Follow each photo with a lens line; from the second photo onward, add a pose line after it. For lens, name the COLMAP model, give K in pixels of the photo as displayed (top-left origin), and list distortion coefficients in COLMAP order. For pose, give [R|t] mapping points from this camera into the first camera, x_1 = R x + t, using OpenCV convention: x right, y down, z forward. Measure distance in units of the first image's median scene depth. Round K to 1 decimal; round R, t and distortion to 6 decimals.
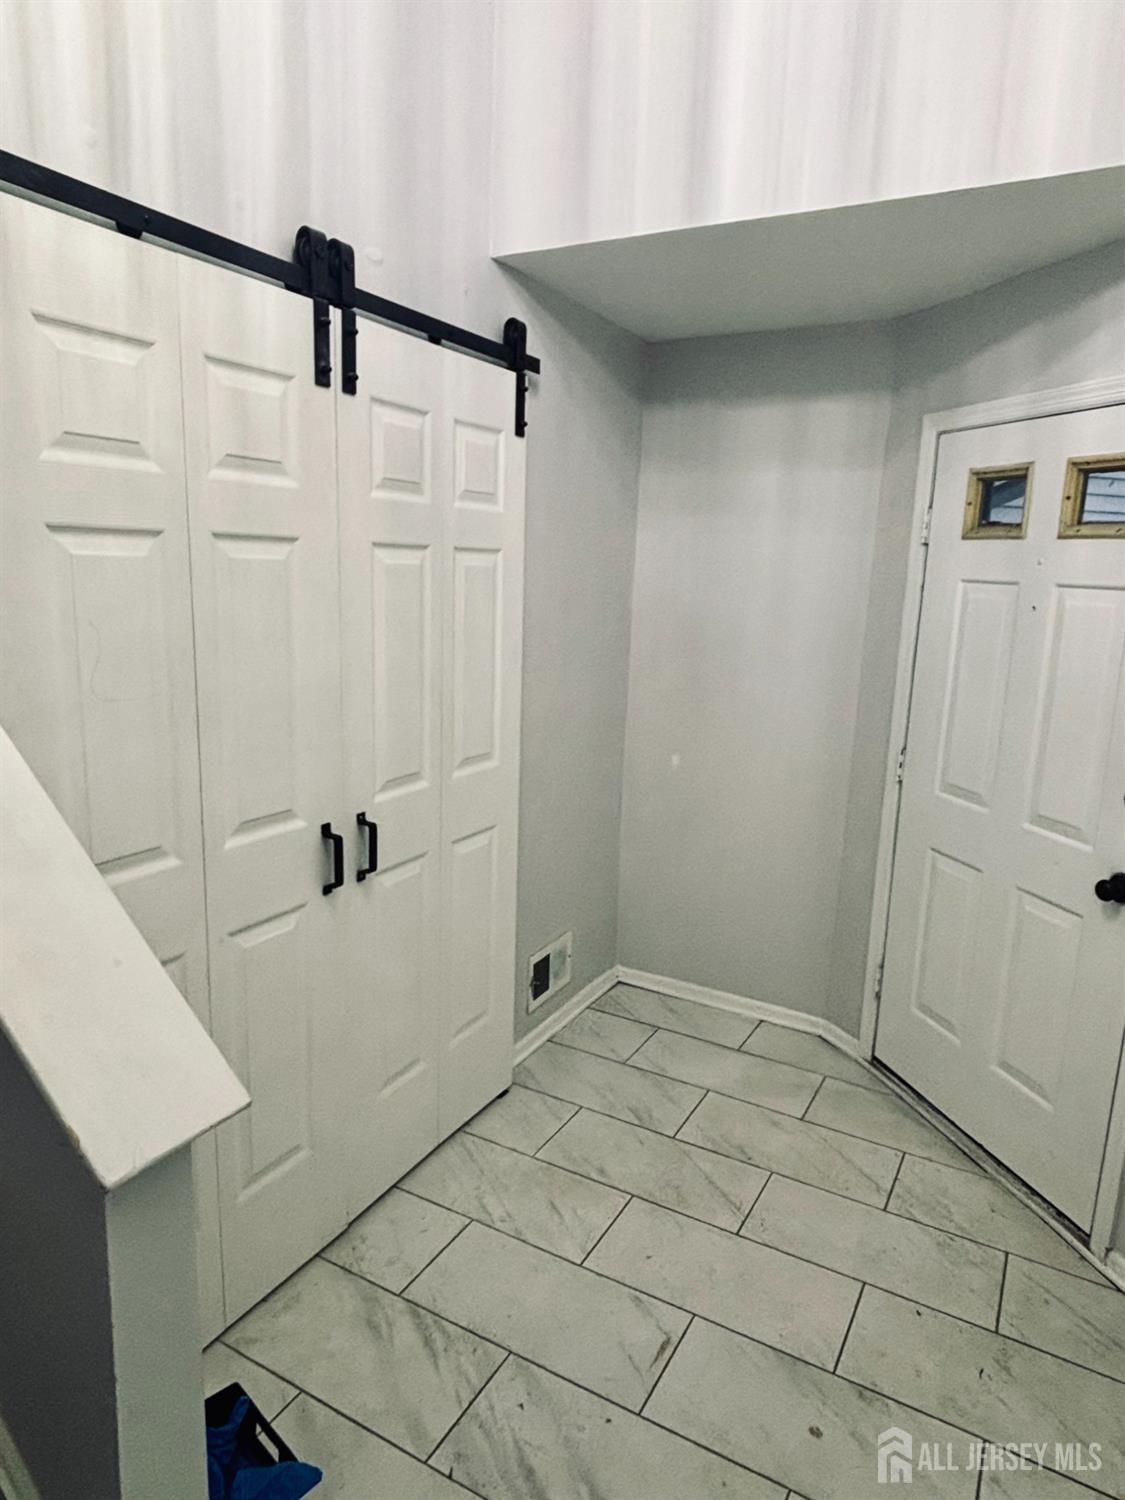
lens RADIAL K [[960.3, 0, 564.1], [0, 960.3, 749.2], [0, 0, 1]] dist [0.003167, -0.000517]
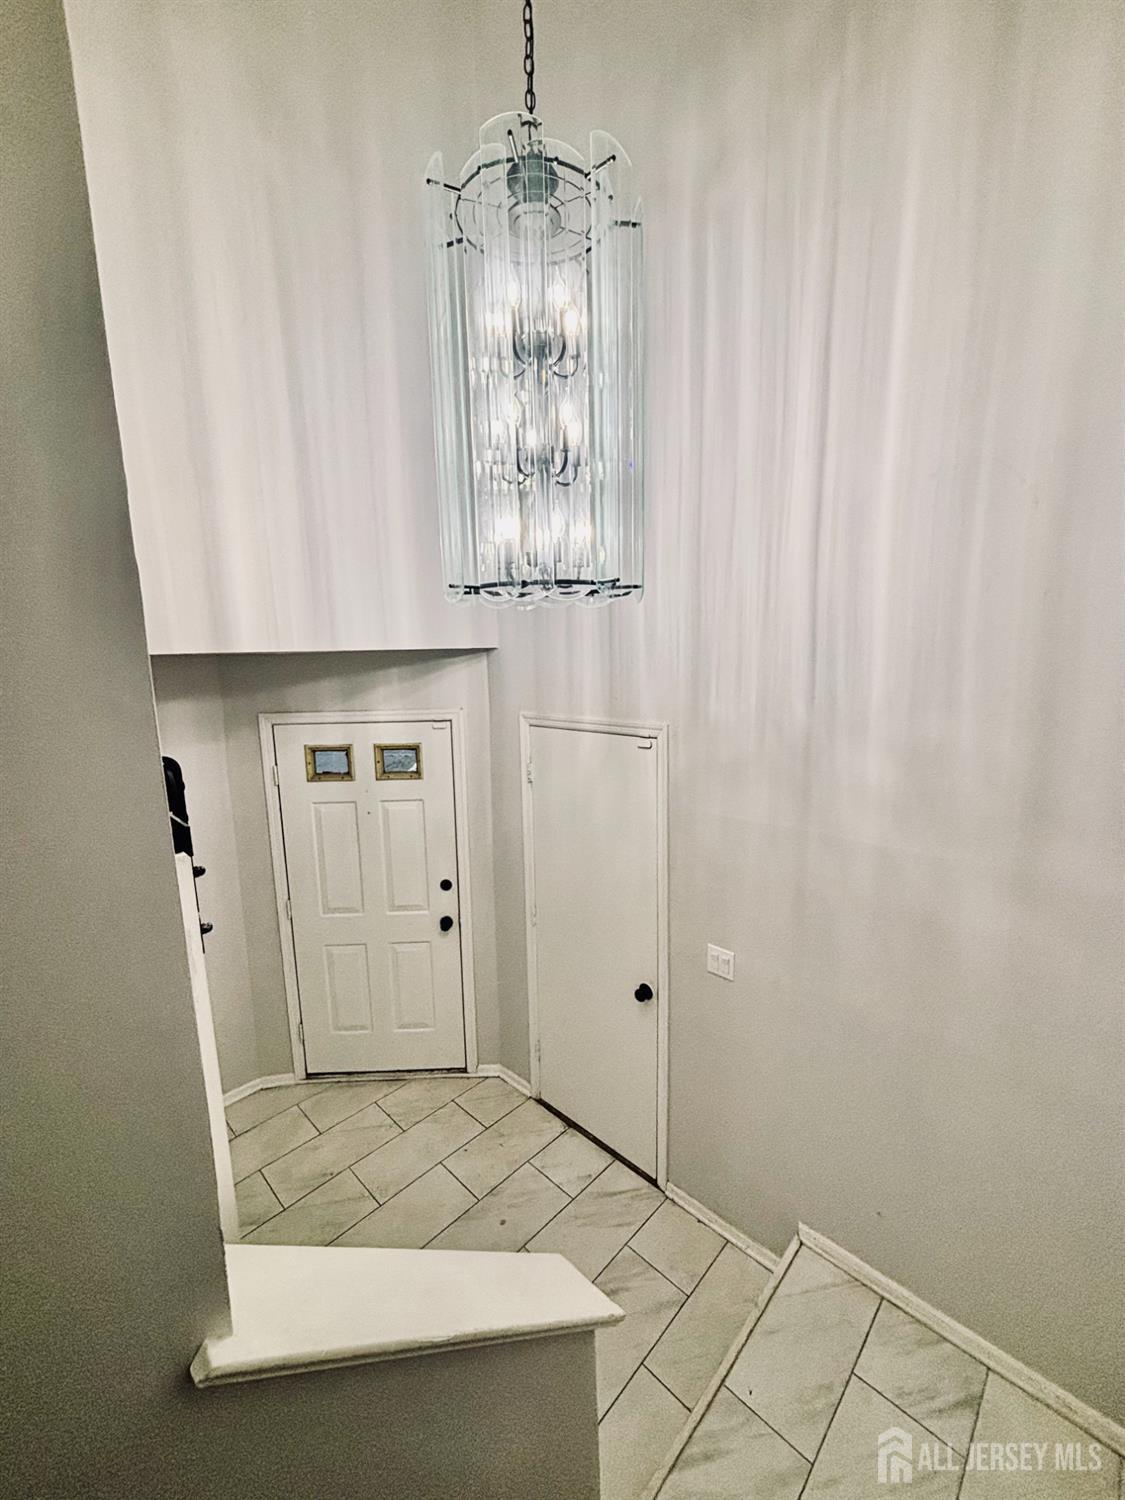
lens RADIAL K [[602.6, 0, 563.5], [0, 602.6, 753.1], [0, 0, 1]] dist [0.003714, -0.000248]
pose [[0.261495, -0.195143, 0.945272, -0.531959], [0.217742, 0.966030, 0.139194, -0.323790], [-0.940324, 0.169427, 0.295102, 0.192147]]
